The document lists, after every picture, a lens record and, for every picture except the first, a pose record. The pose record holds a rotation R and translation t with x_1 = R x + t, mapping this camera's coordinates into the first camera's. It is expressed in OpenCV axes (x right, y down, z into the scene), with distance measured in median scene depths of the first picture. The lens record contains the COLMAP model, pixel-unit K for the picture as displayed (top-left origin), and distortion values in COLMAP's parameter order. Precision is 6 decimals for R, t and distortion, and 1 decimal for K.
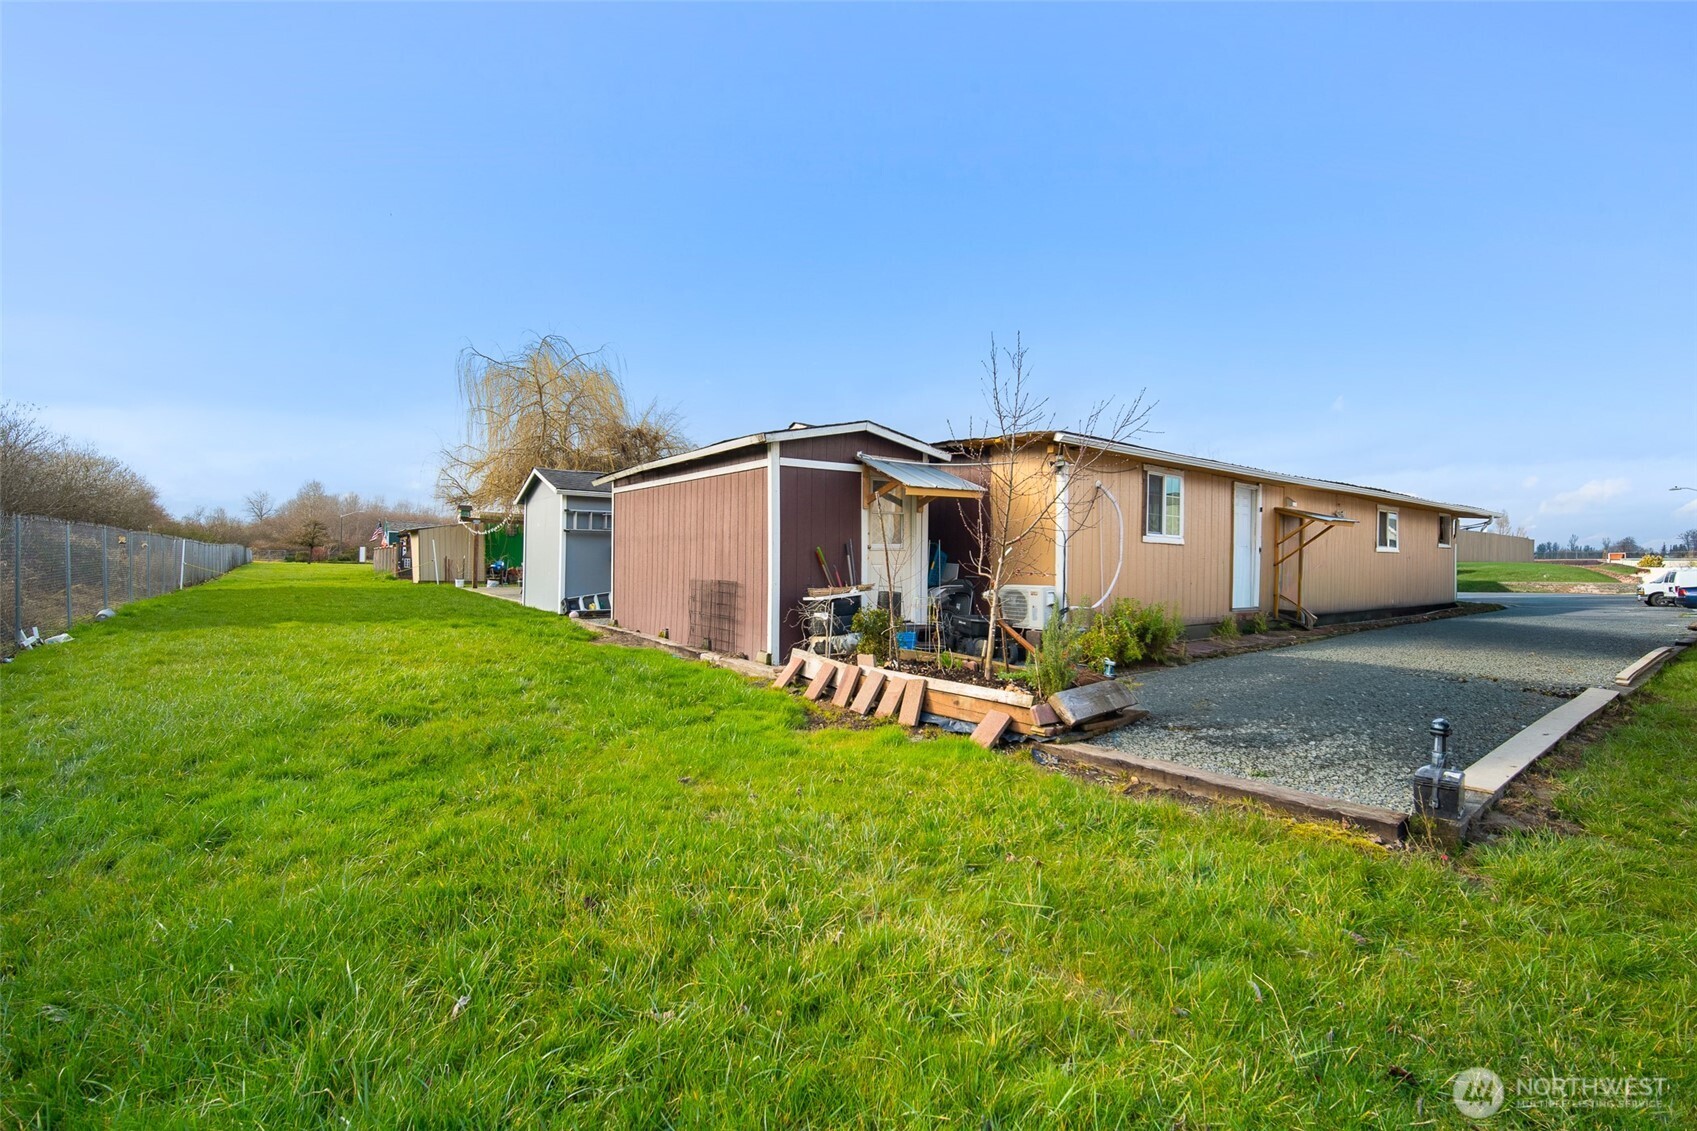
lens RADIAL K [[739.7, 0, 845.6], [0, 739.7, 557.5], [0, 0, 1]] dist [-0.011764, -0.000194]
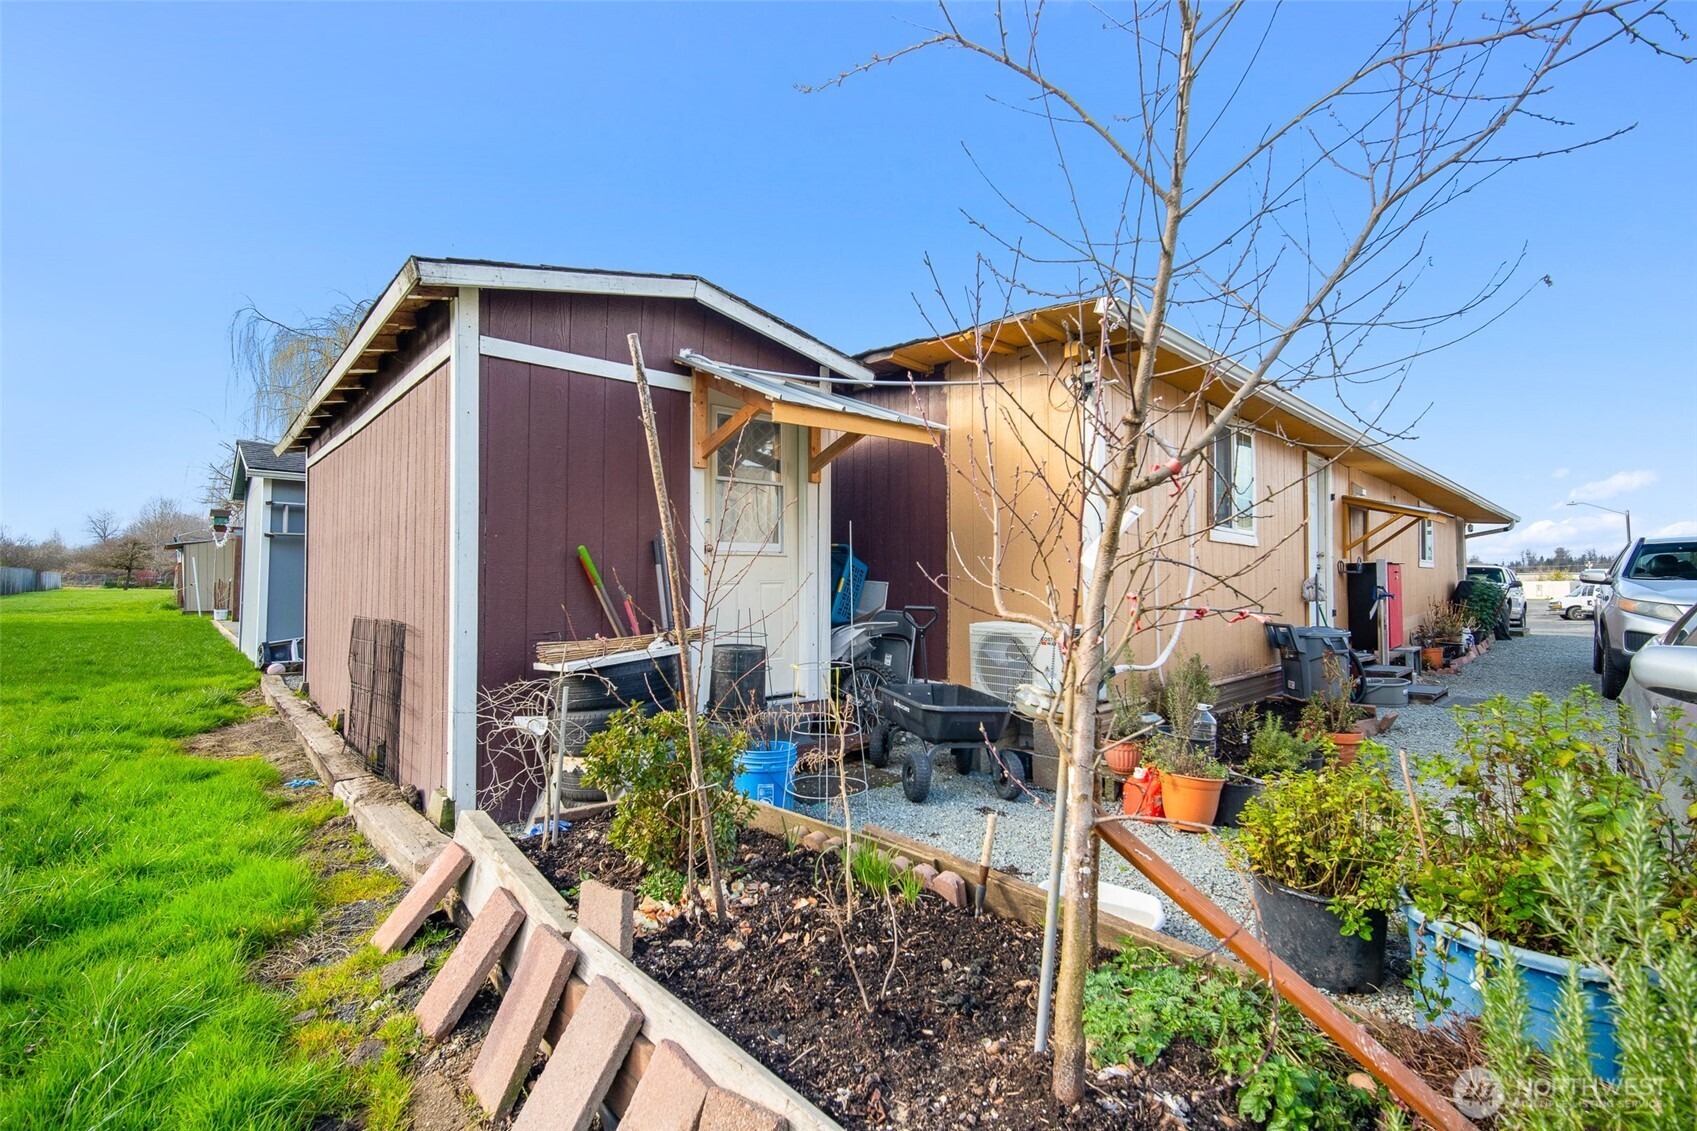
lens RADIAL K [[739.7, 0, 846.7], [0, 739.7, 562.9], [0, 0, 1]] dist [-0.011764, -0.000194]
pose [[0.993485, -0.005574, 0.113825, 0.061736], [0.007921, 0.999765, -0.020181, 0.006086], [-0.113686, 0.020951, 0.993296, 0.469279]]
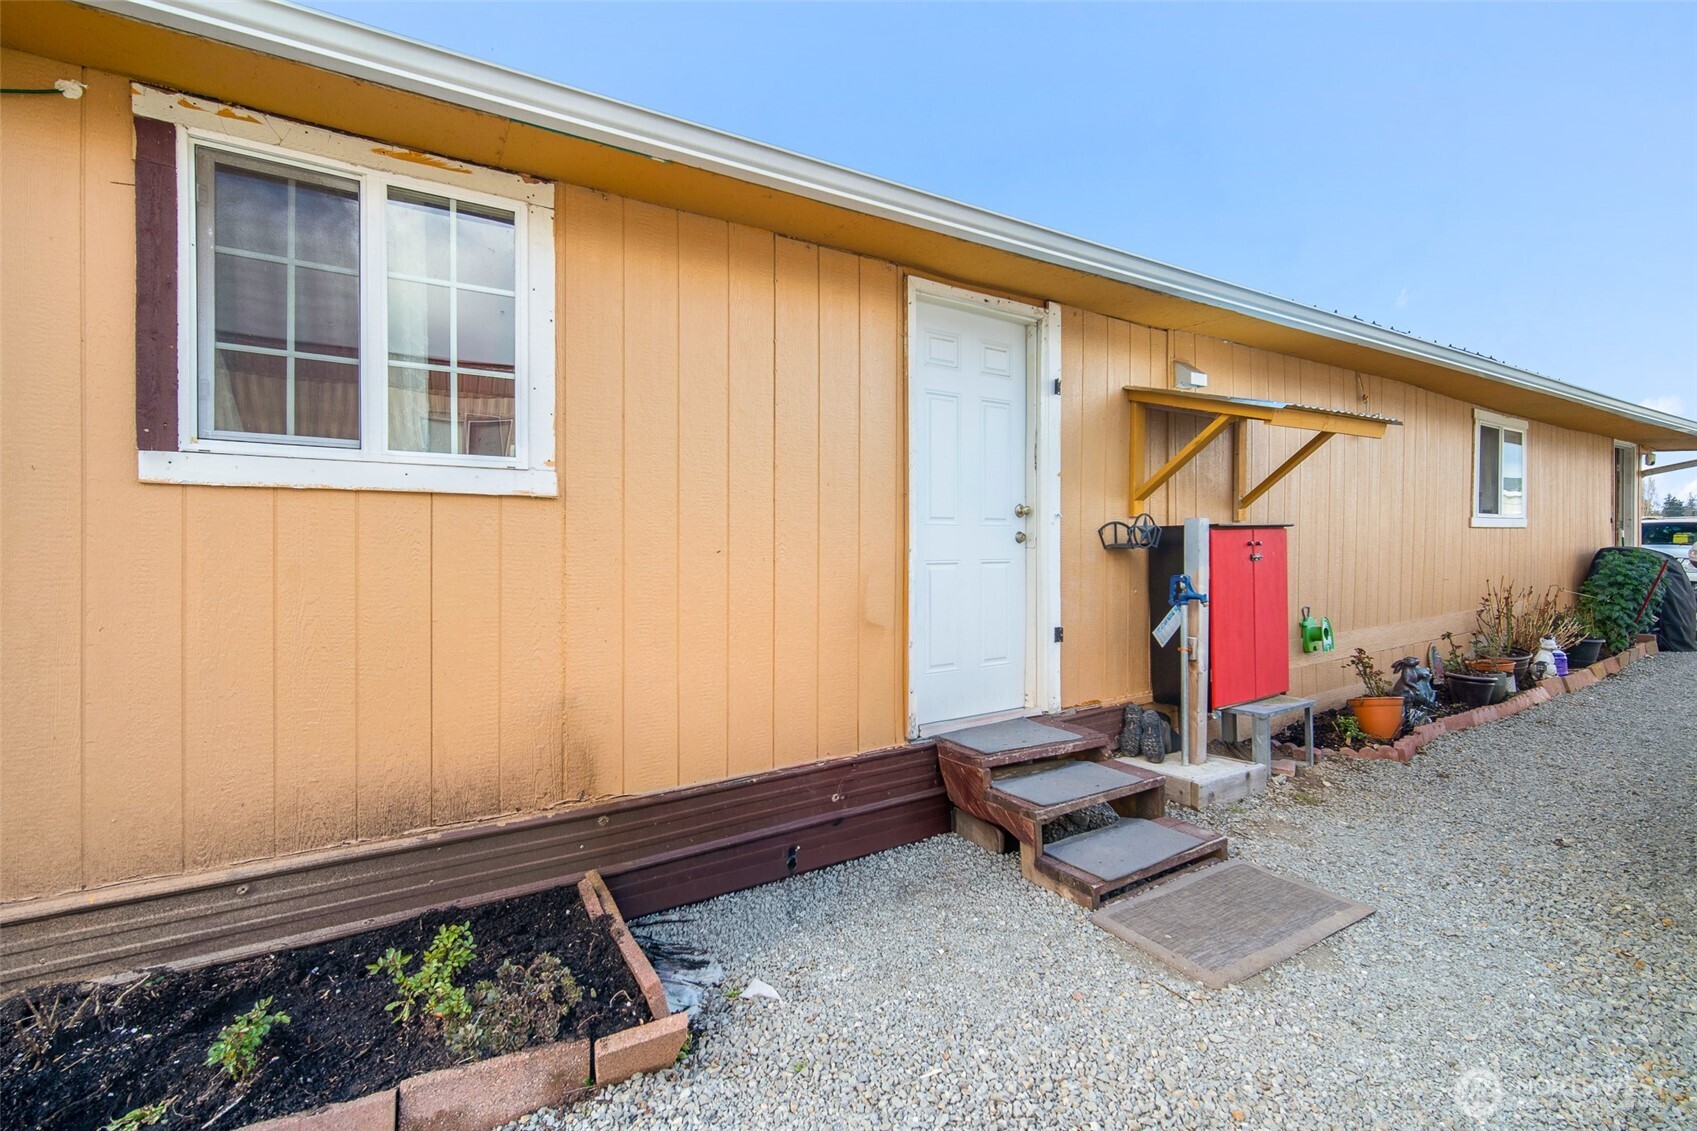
lens RADIAL K [[739.7, 0, 846.0], [0, 739.7, 556.5], [0, 0, 1]] dist [-0.011764, -0.000194]
pose [[0.995143, -0.023541, -0.095586, 0.607661], [0.024702, 0.999635, 0.010980, 0.001329], [0.095292, -0.013287, 0.995361, 0.822828]]
